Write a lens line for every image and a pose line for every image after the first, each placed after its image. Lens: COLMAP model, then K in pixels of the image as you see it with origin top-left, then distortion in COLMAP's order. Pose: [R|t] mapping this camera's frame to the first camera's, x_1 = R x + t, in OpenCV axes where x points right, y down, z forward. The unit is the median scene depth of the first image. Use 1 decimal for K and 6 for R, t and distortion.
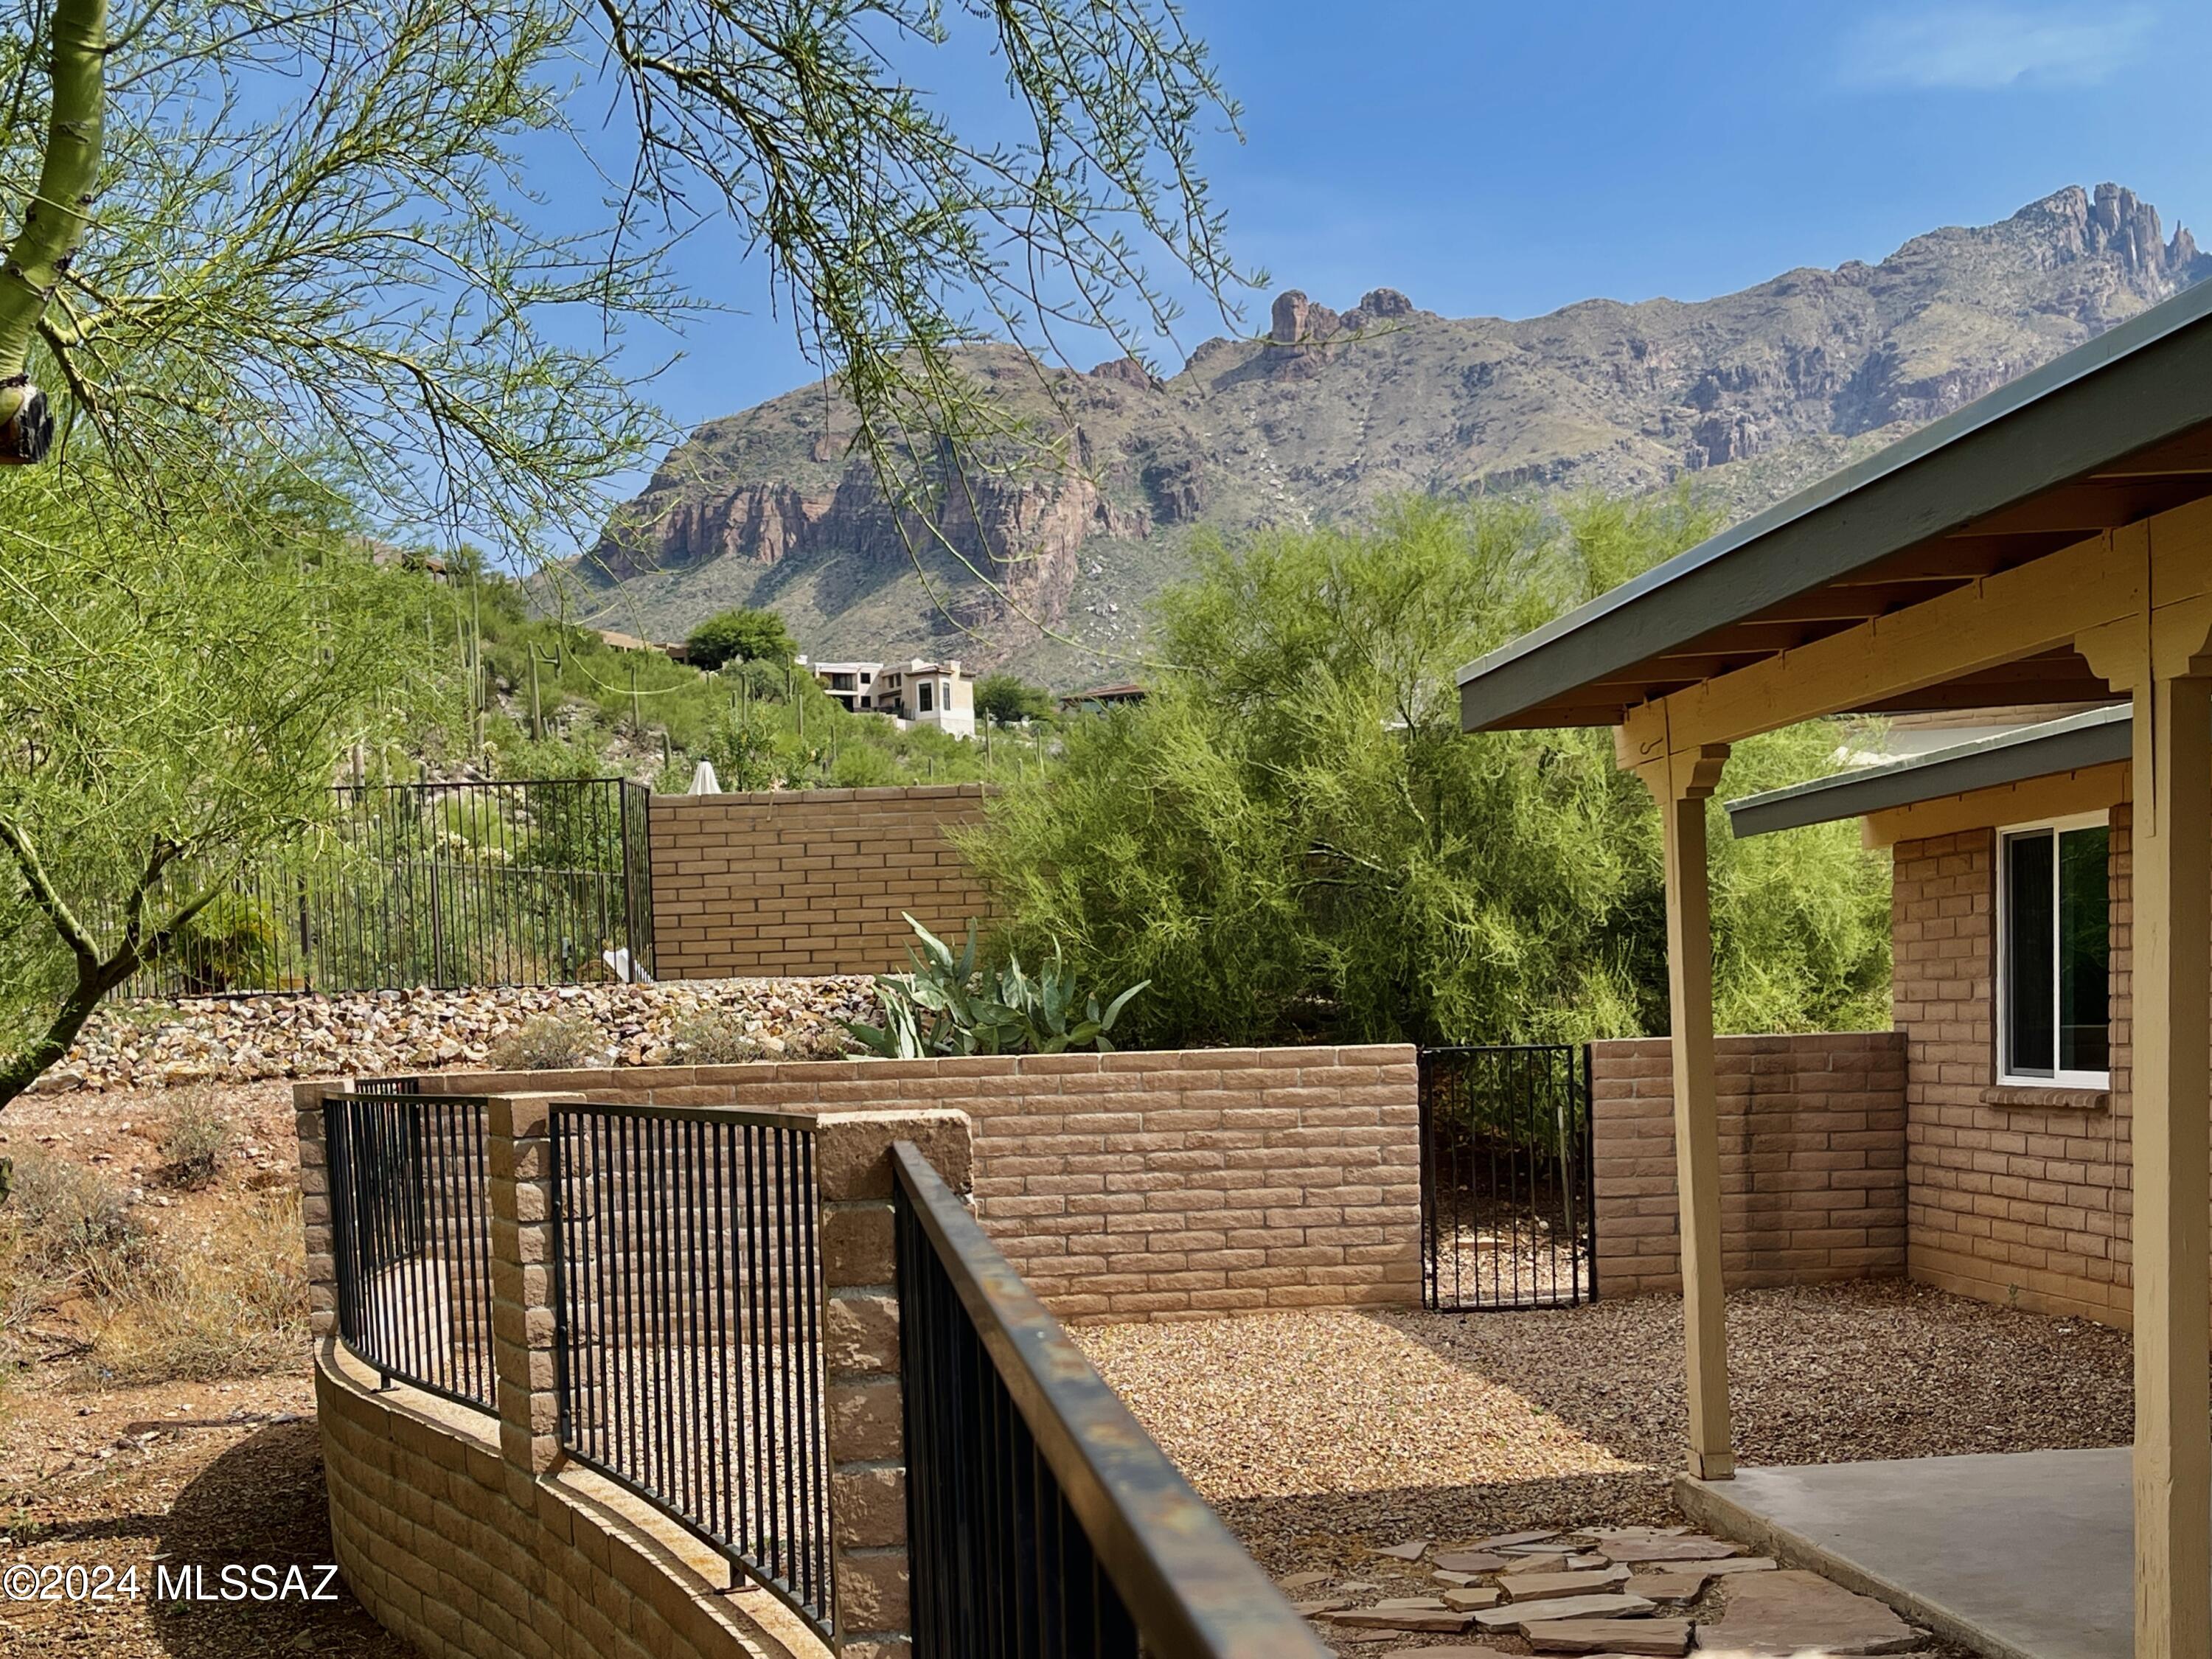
lens RADIAL K [[2696.4, 0, 1106.0], [0, 2696.4, 829.5], [0, 0, 1]] dist [-0.007873, -0.004612]
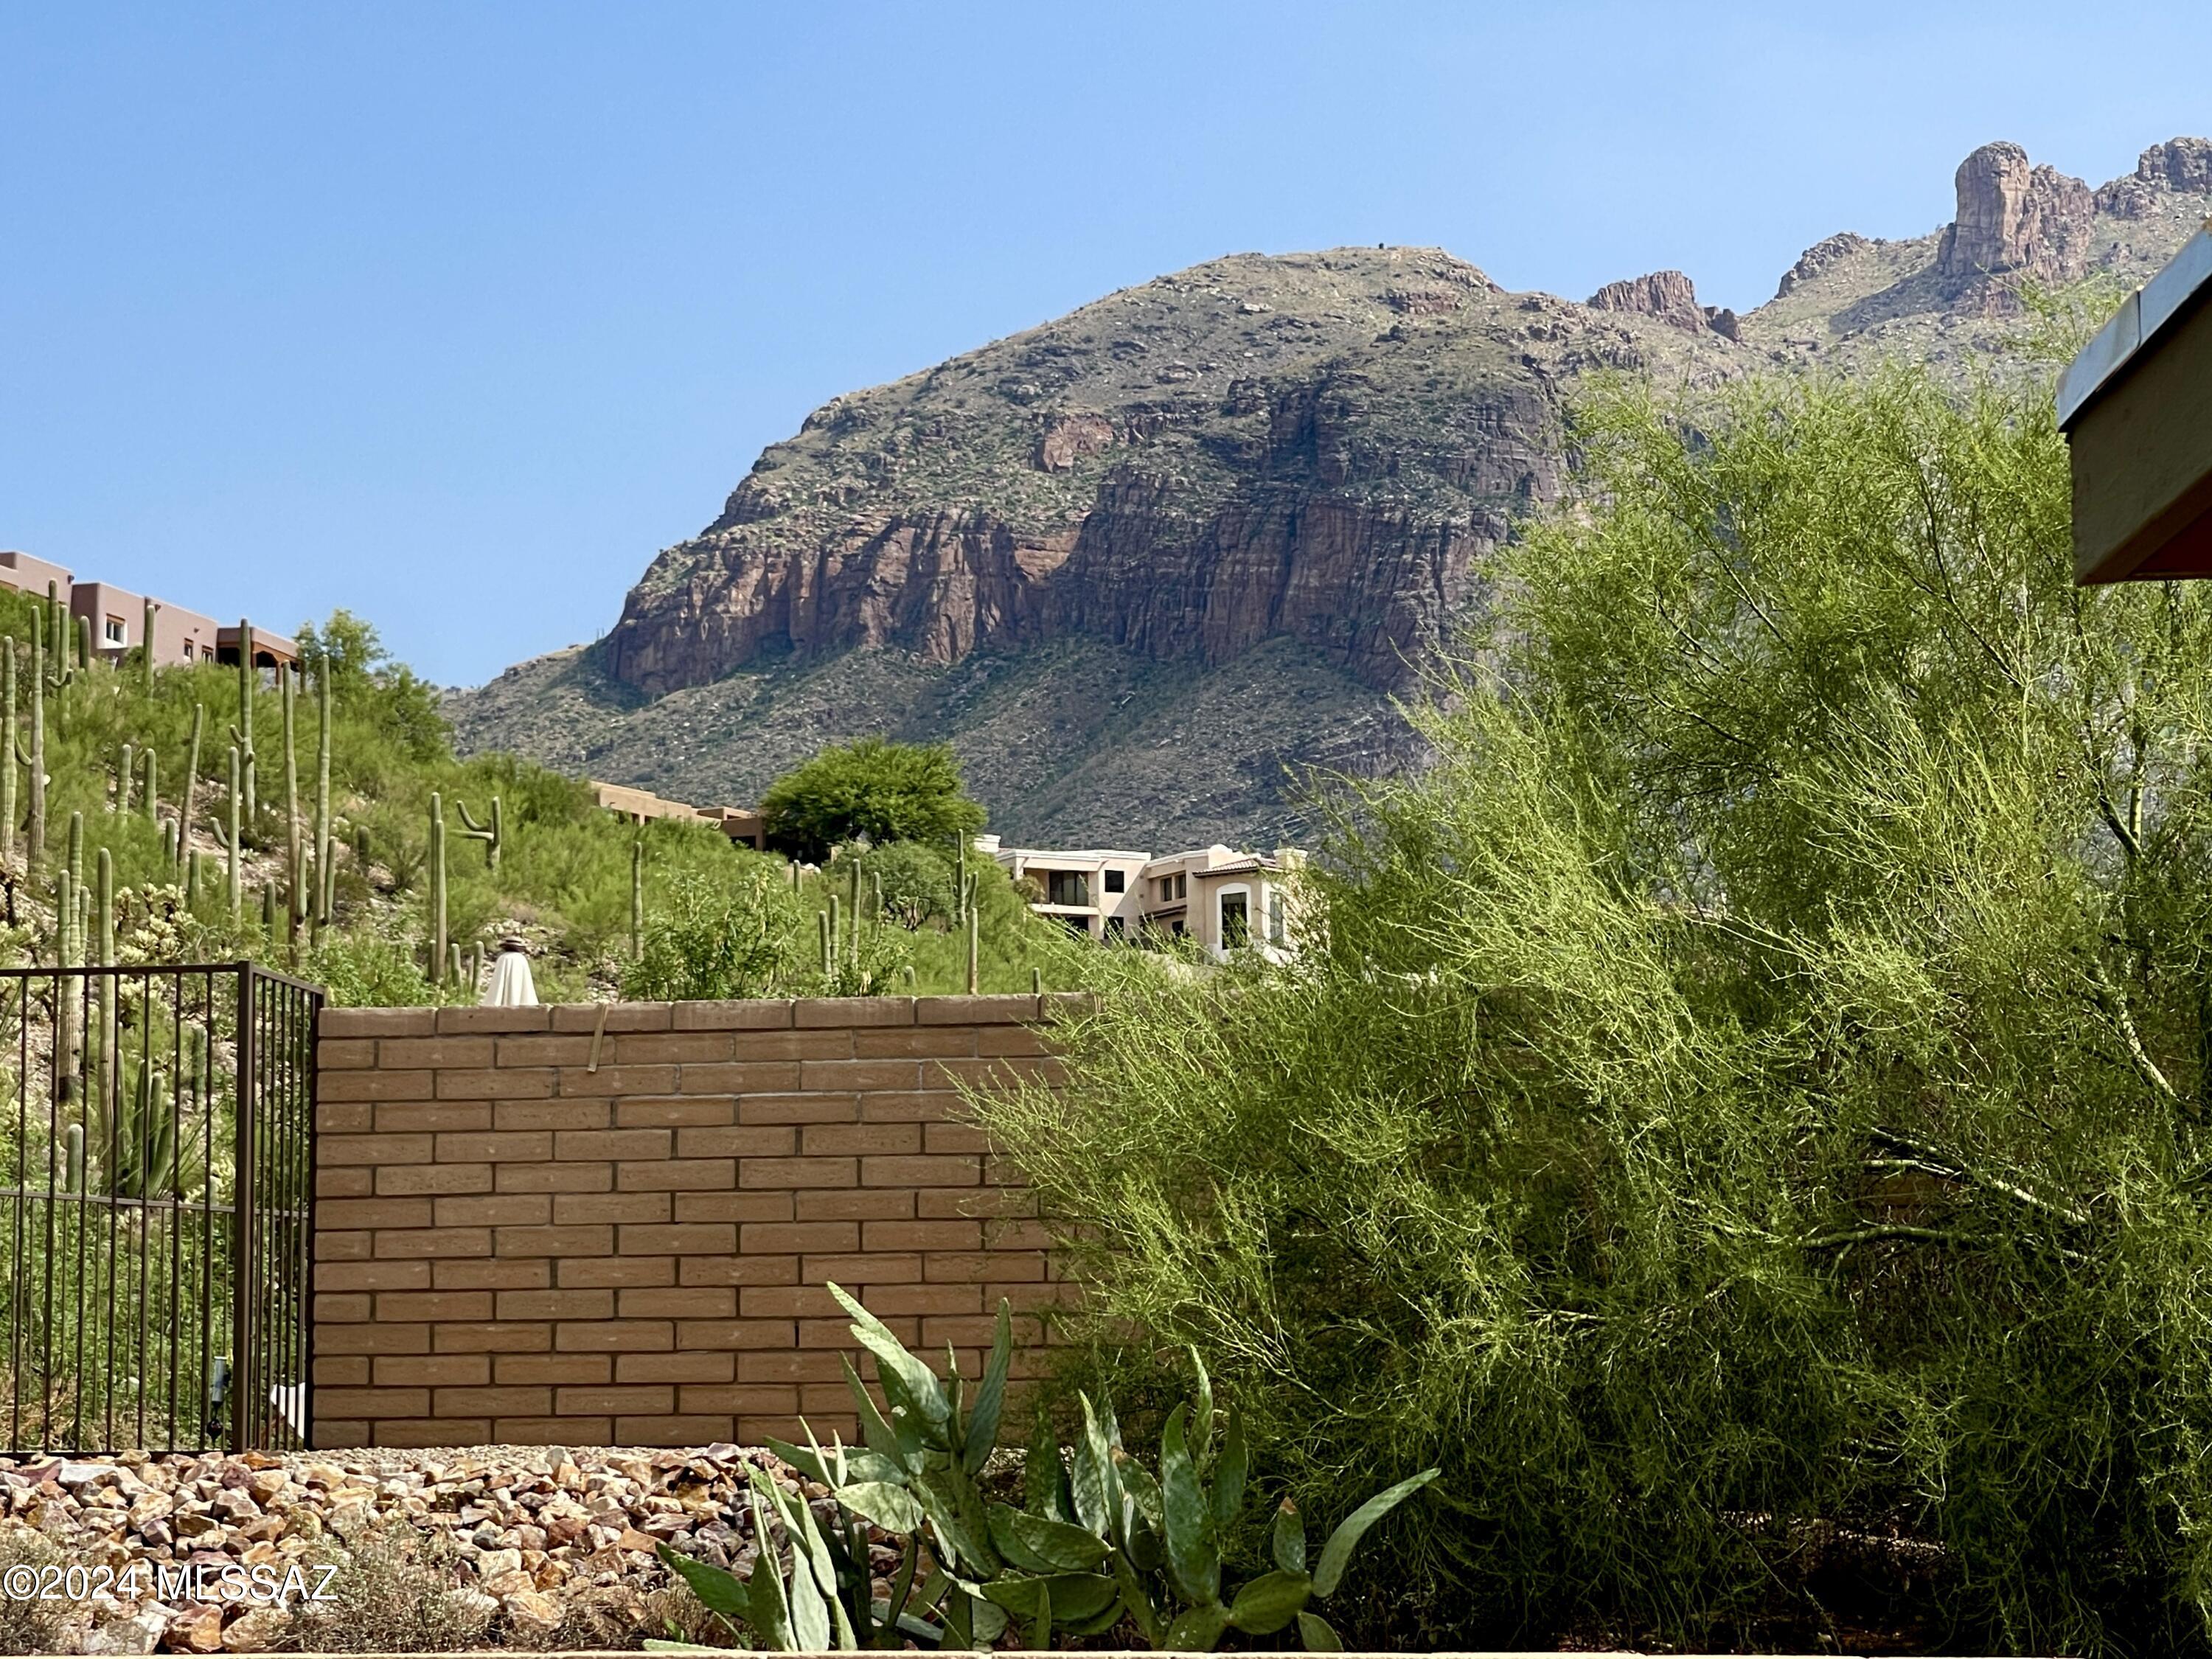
lens RADIAL K [[4401.0, 0, 1105.9], [0, 4401.0, 639.3], [0, 0, 1]] dist [0.031748, 0.404585]
pose [[0.987133, -0.003850, -0.159853, 0.042864], [-0.019280, 0.989551, -0.142890, 0.017295], [0.158732, 0.144133, 0.976744, 0.208428]]
